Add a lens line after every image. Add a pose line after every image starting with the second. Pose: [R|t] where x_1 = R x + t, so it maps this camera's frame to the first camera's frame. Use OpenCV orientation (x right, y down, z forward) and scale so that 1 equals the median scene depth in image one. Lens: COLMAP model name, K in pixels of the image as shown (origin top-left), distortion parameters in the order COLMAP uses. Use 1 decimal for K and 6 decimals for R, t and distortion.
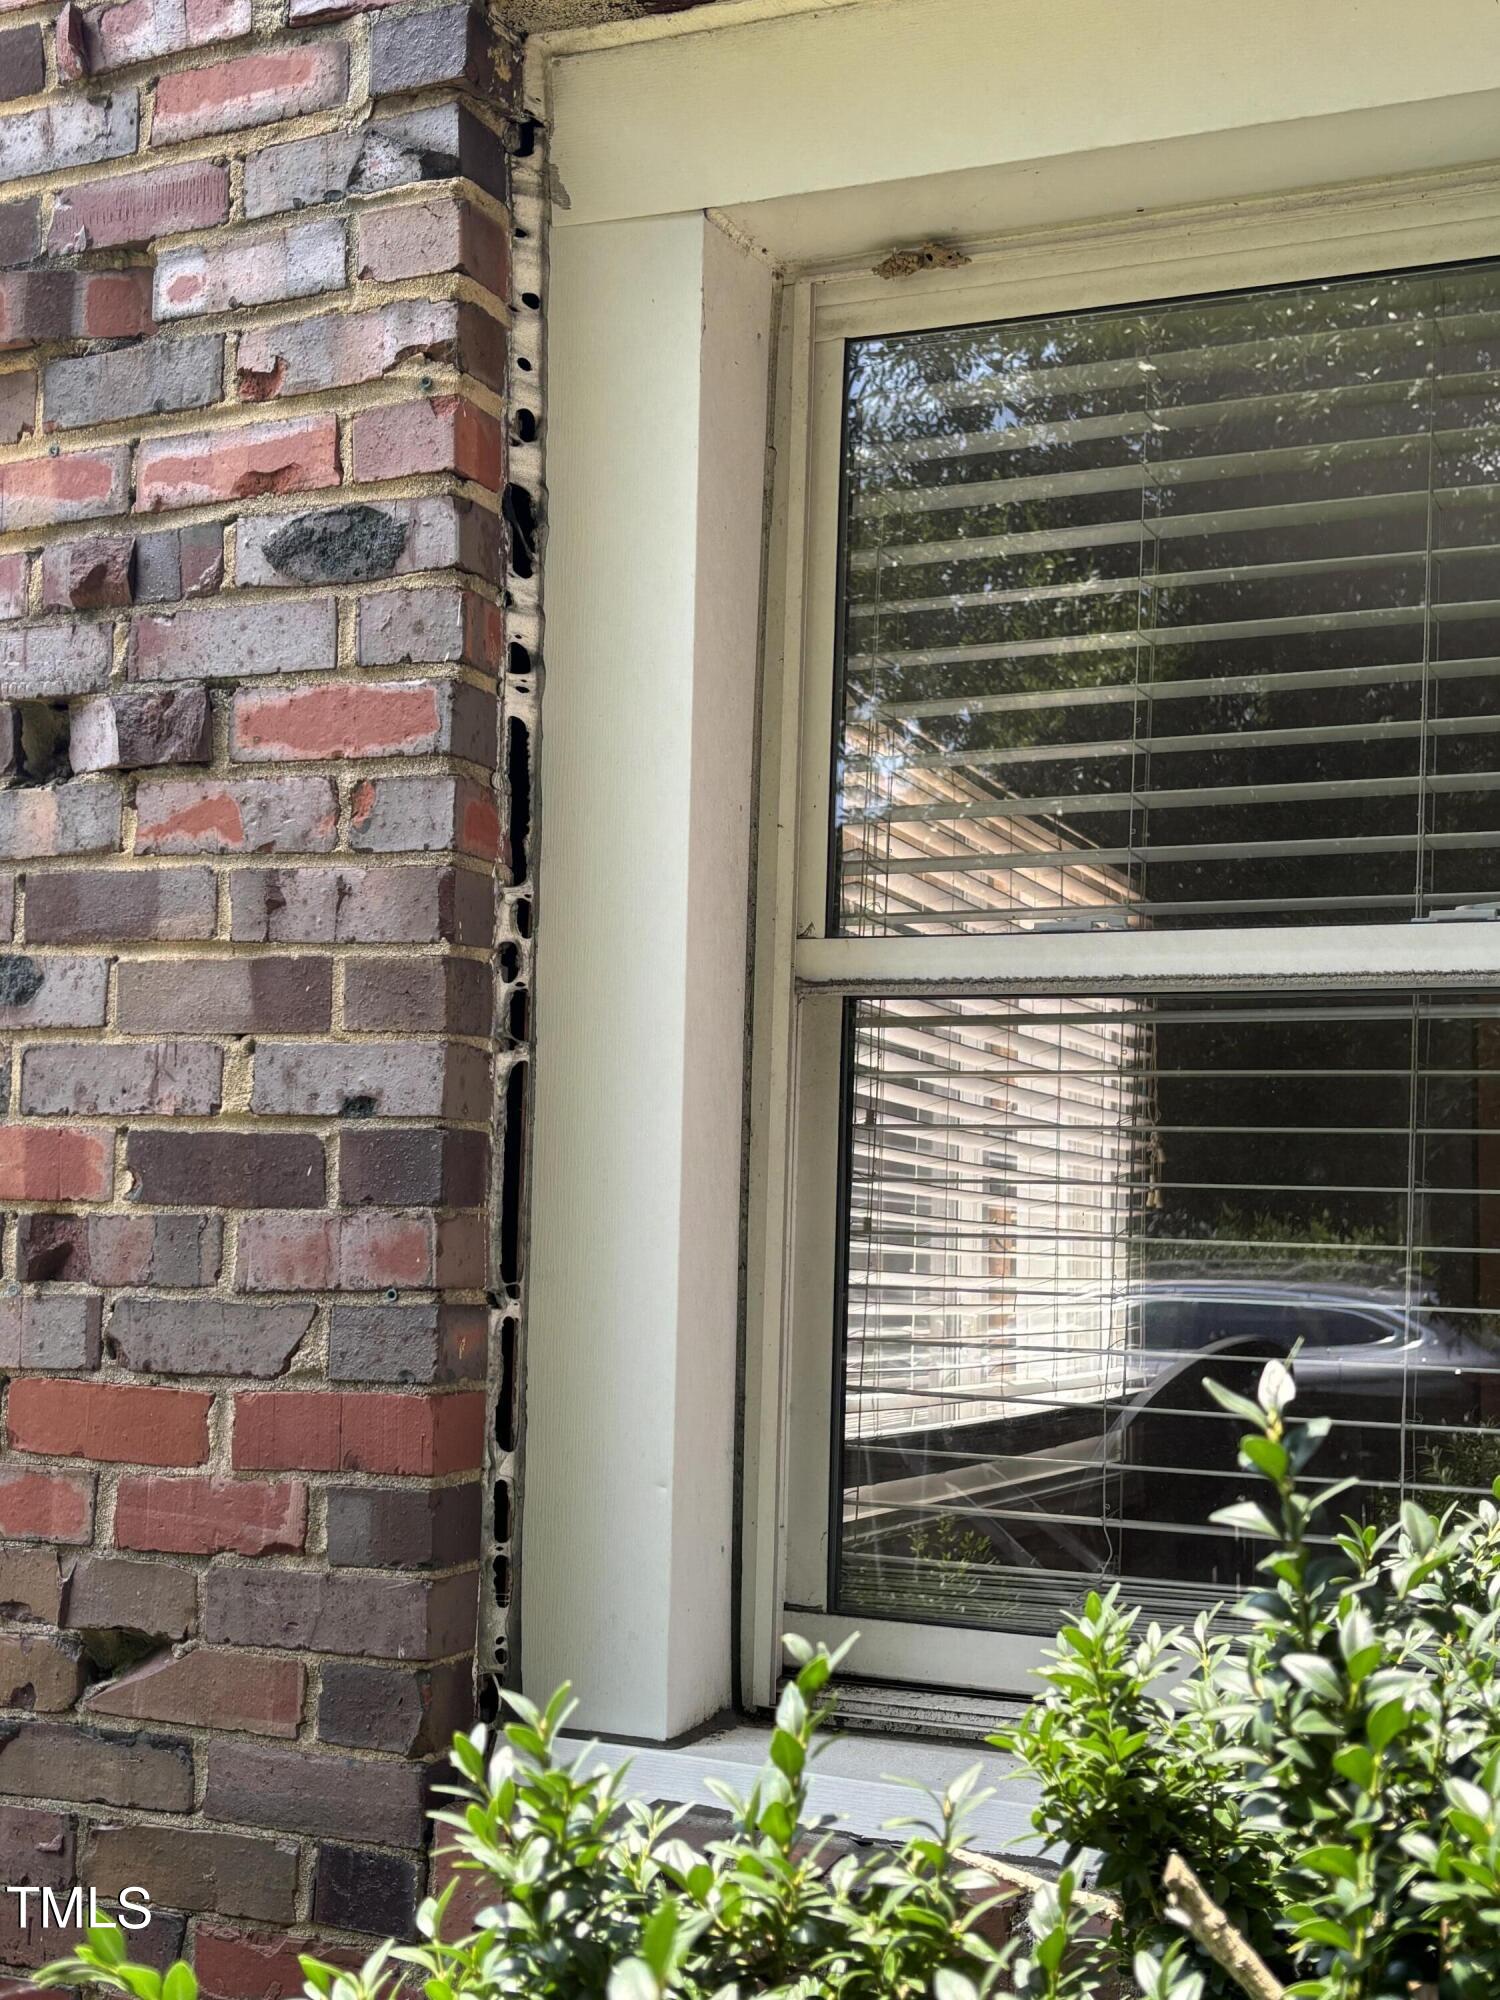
lens RADIAL K [[2473.8, 0, 727.9], [0, 2473.8, 1033.1], [0, 0, 1]] dist [0.073620, 0.000000]
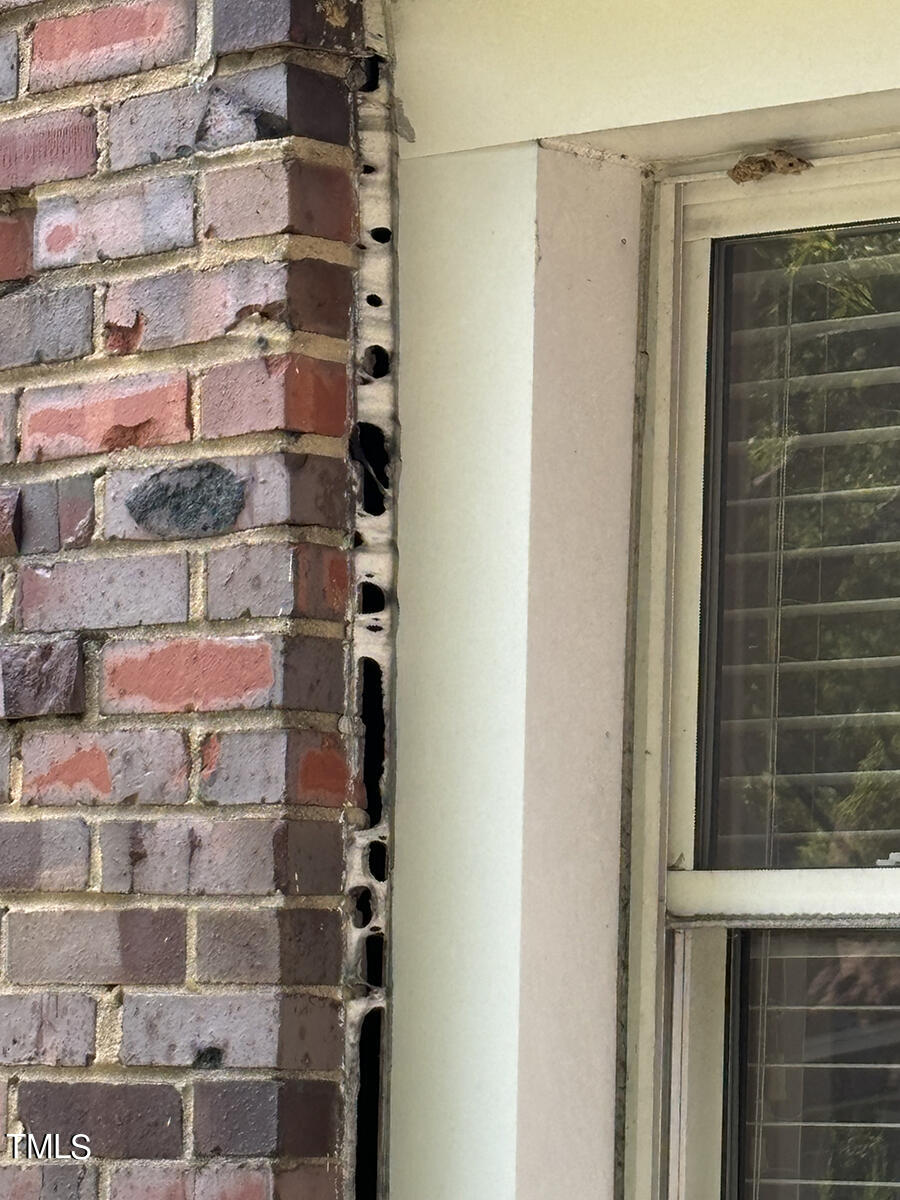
lens RADIAL K [[5192.9, 0, 450.0], [0, 5192.9, 604.4], [0, 0, 1]] dist [0.726335, 0.000000]
pose [[0.951661, -0.036921, -0.304924, 0.583587], [0.029362, 0.999138, -0.029338, -0.086846], [0.305744, 0.018967, 0.951925, -0.978837]]
